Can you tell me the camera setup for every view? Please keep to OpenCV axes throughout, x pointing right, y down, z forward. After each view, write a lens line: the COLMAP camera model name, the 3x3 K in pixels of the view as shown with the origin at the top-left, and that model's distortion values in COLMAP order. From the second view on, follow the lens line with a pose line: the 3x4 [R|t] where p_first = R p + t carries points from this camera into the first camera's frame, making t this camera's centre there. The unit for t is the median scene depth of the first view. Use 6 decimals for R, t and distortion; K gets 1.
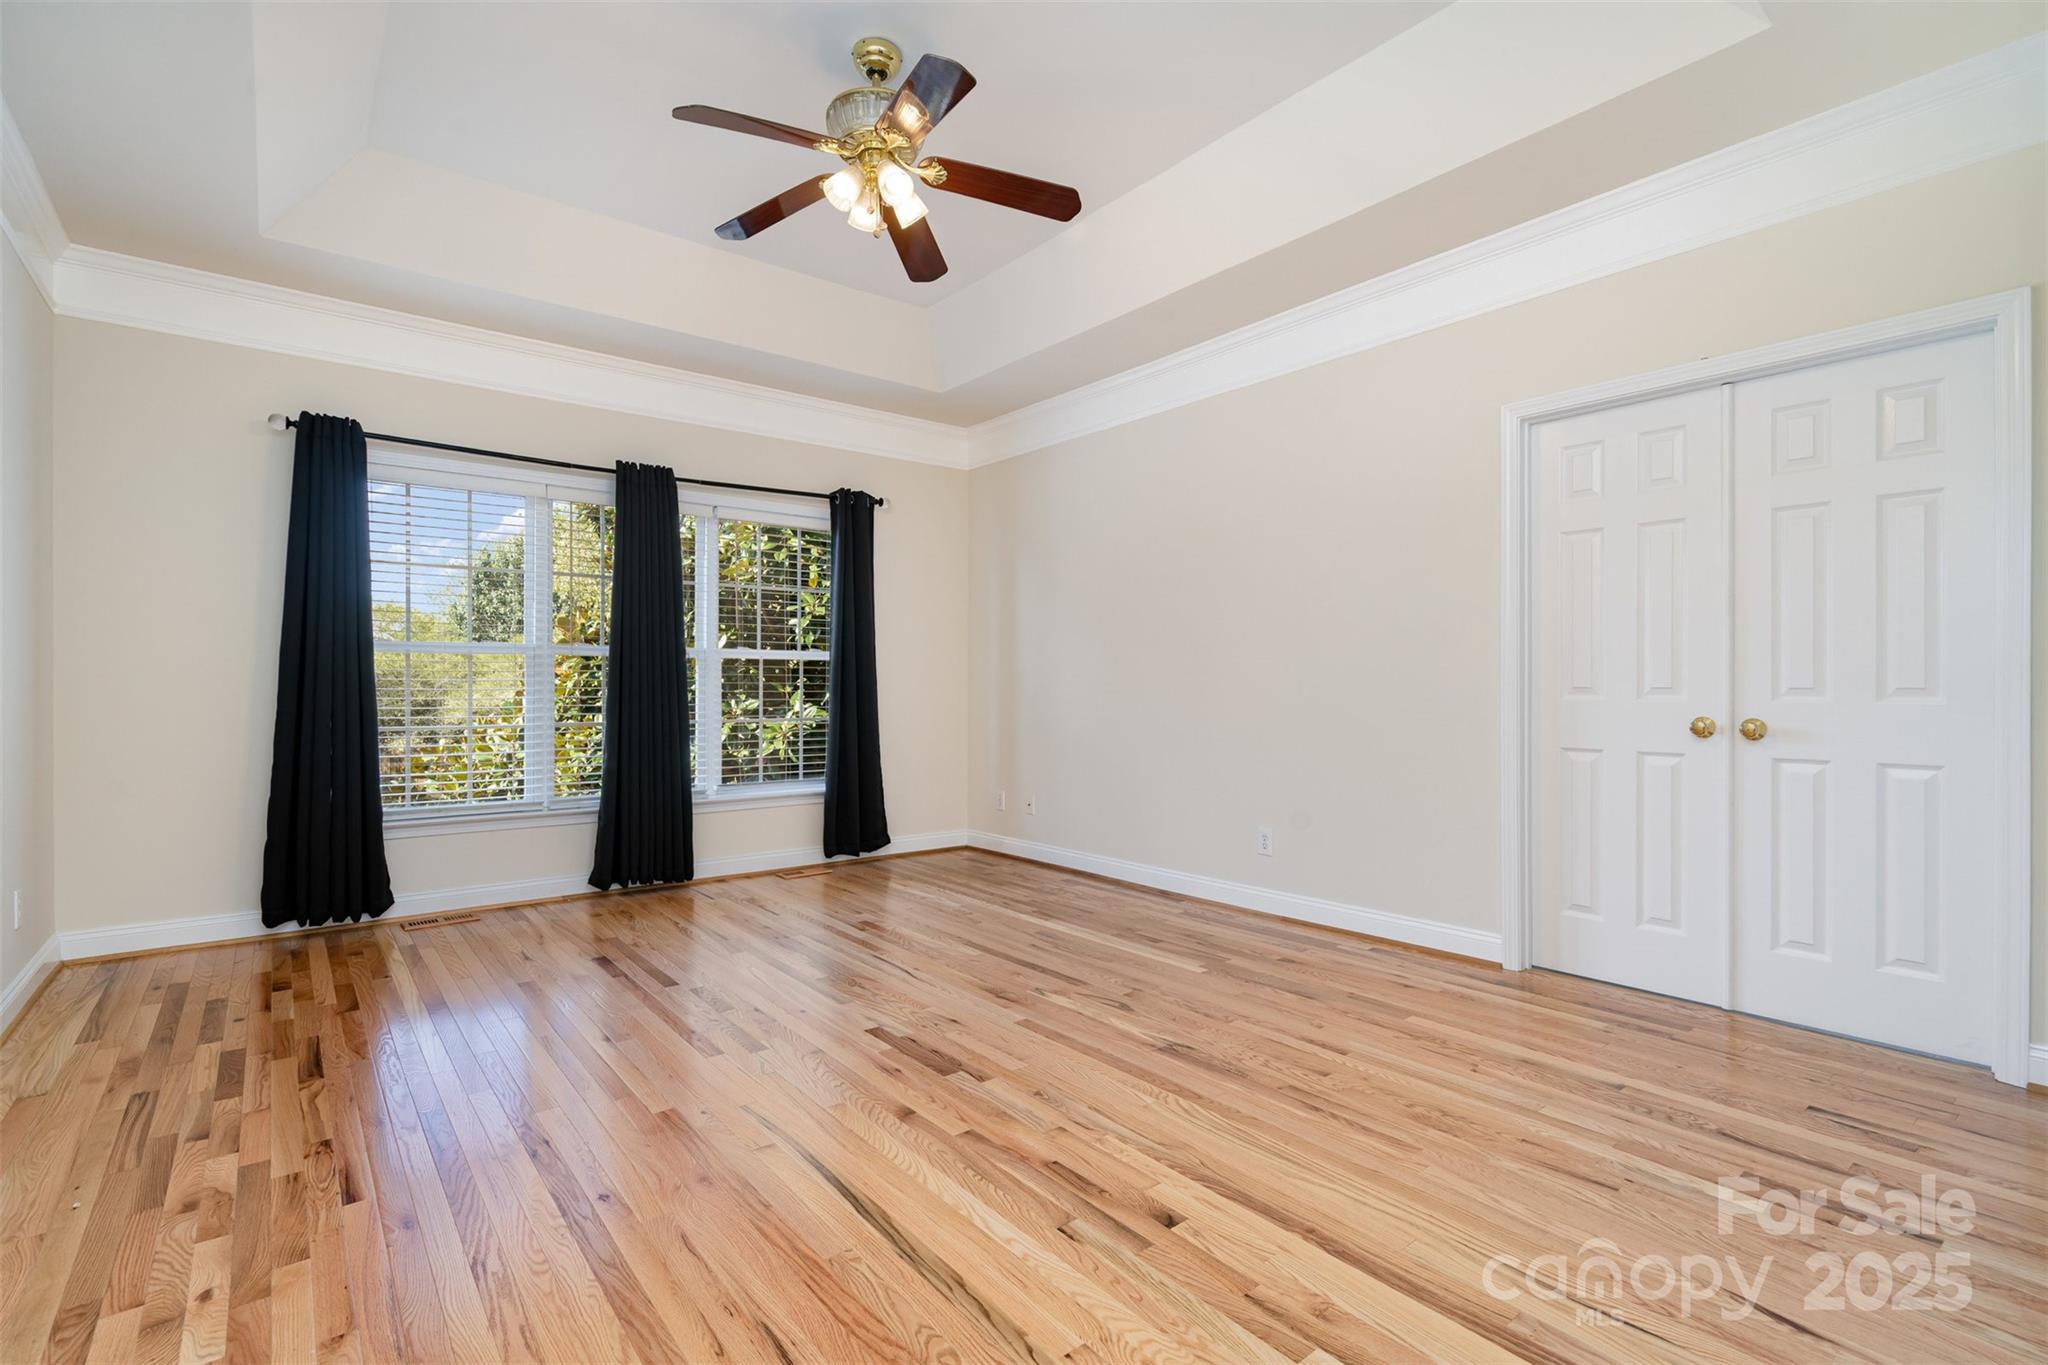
lens RADIAL K [[929.4, 0, 1019.4], [0, 929.4, 683.6], [0, 0, 1]] dist [-0.002185, 0.000320]
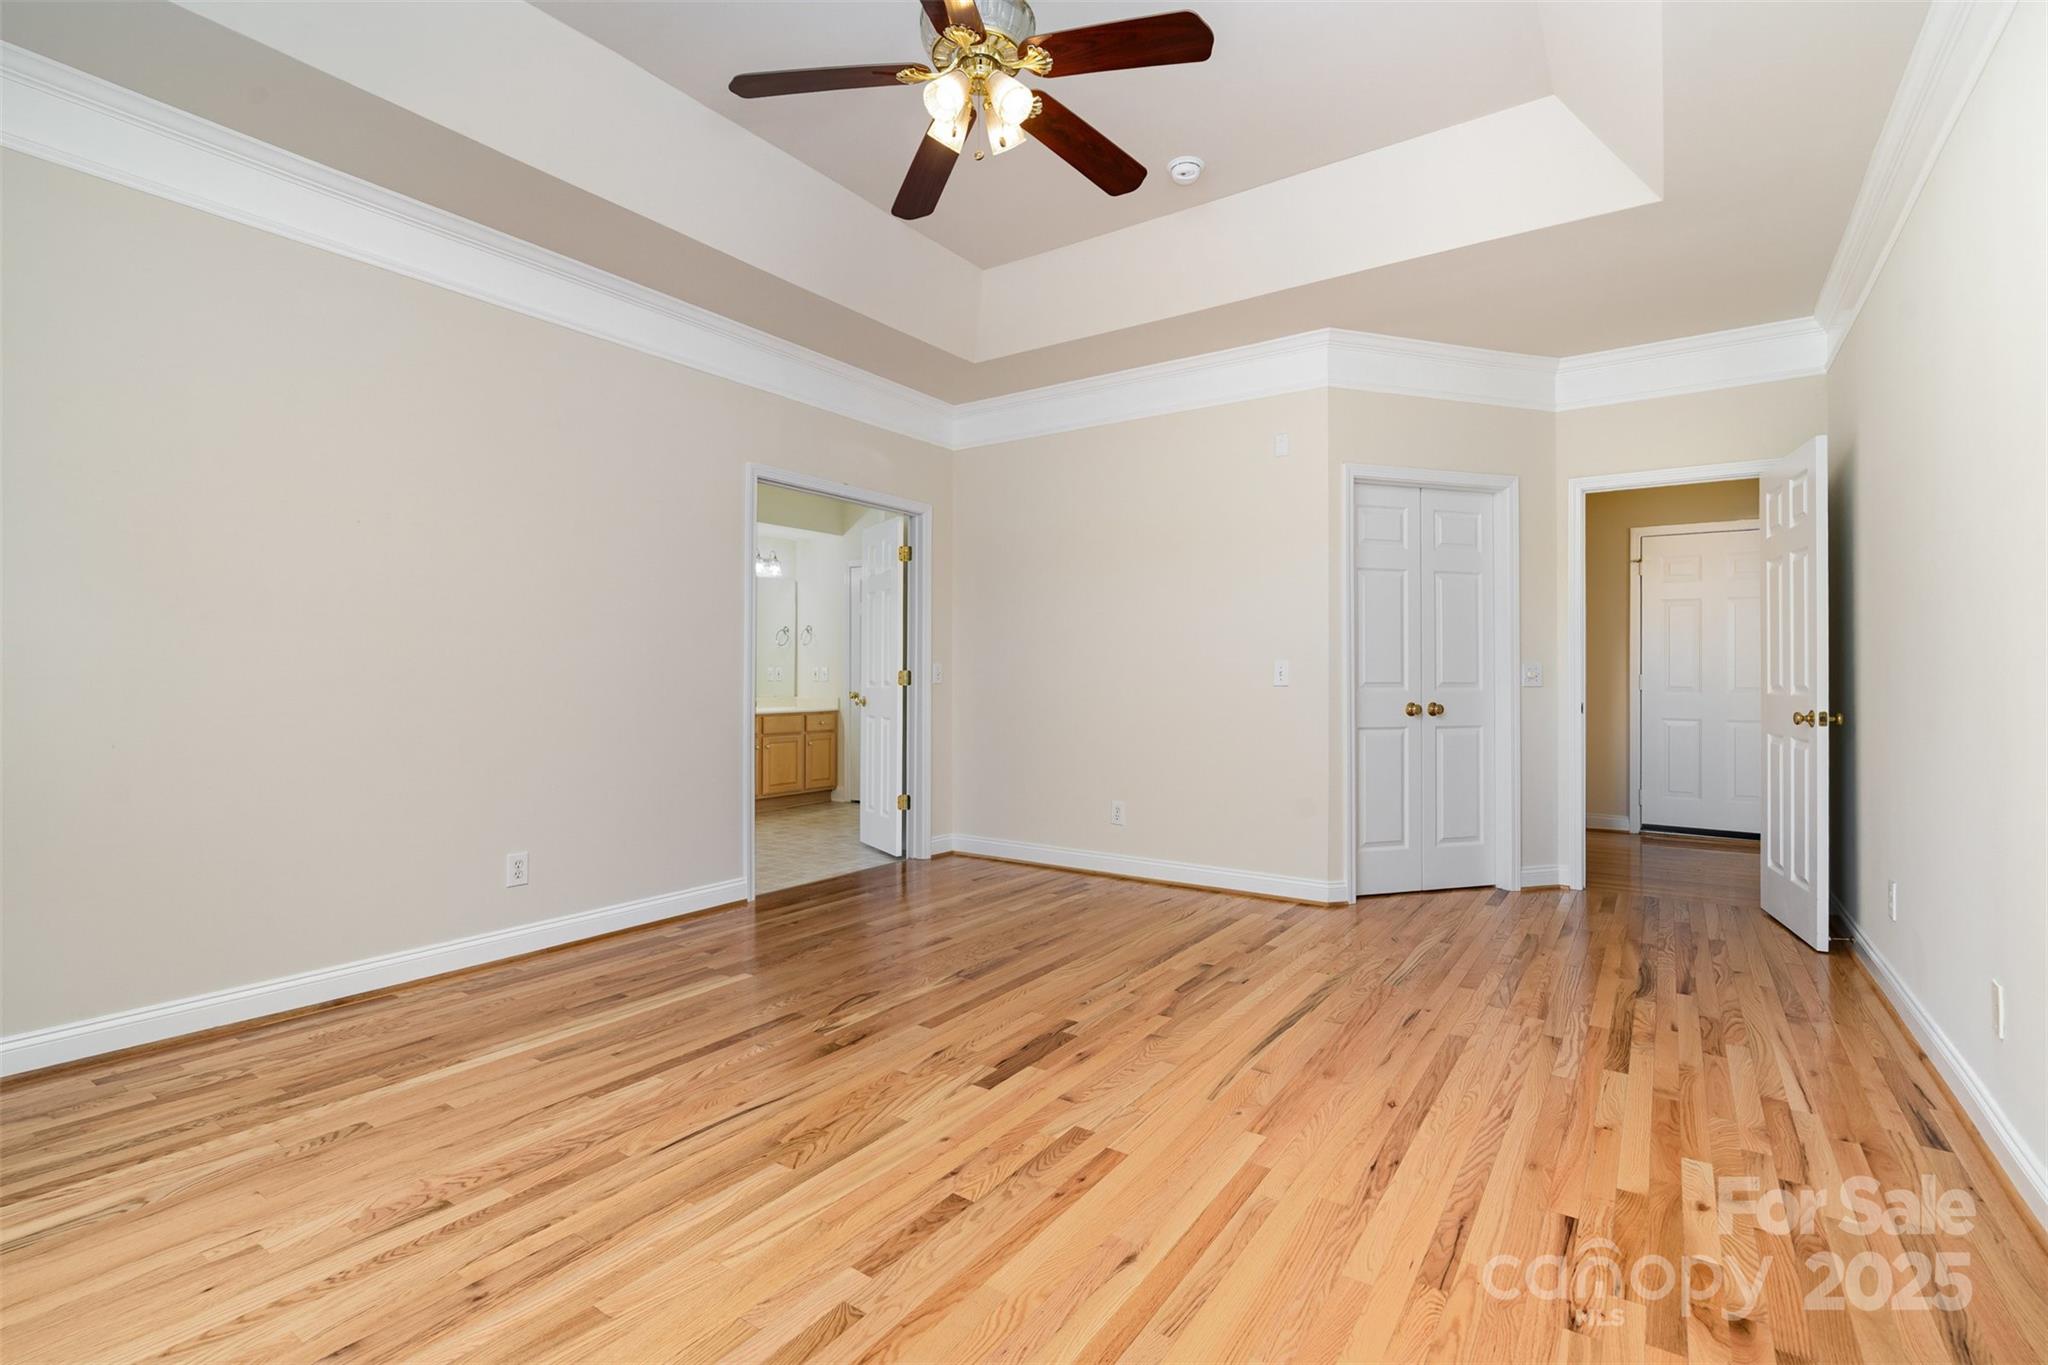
lens RADIAL K [[929.4, 0, 1019.4], [0, 929.4, 683.6], [0, 0, 1]] dist [-0.002185, 0.000320]
pose [[-0.285256, -0.001127, 0.958451, -1.087208], [-0.006291, 0.999980, -0.000697, 0.003966], [-0.958431, -0.006229, -0.285257, 1.341462]]
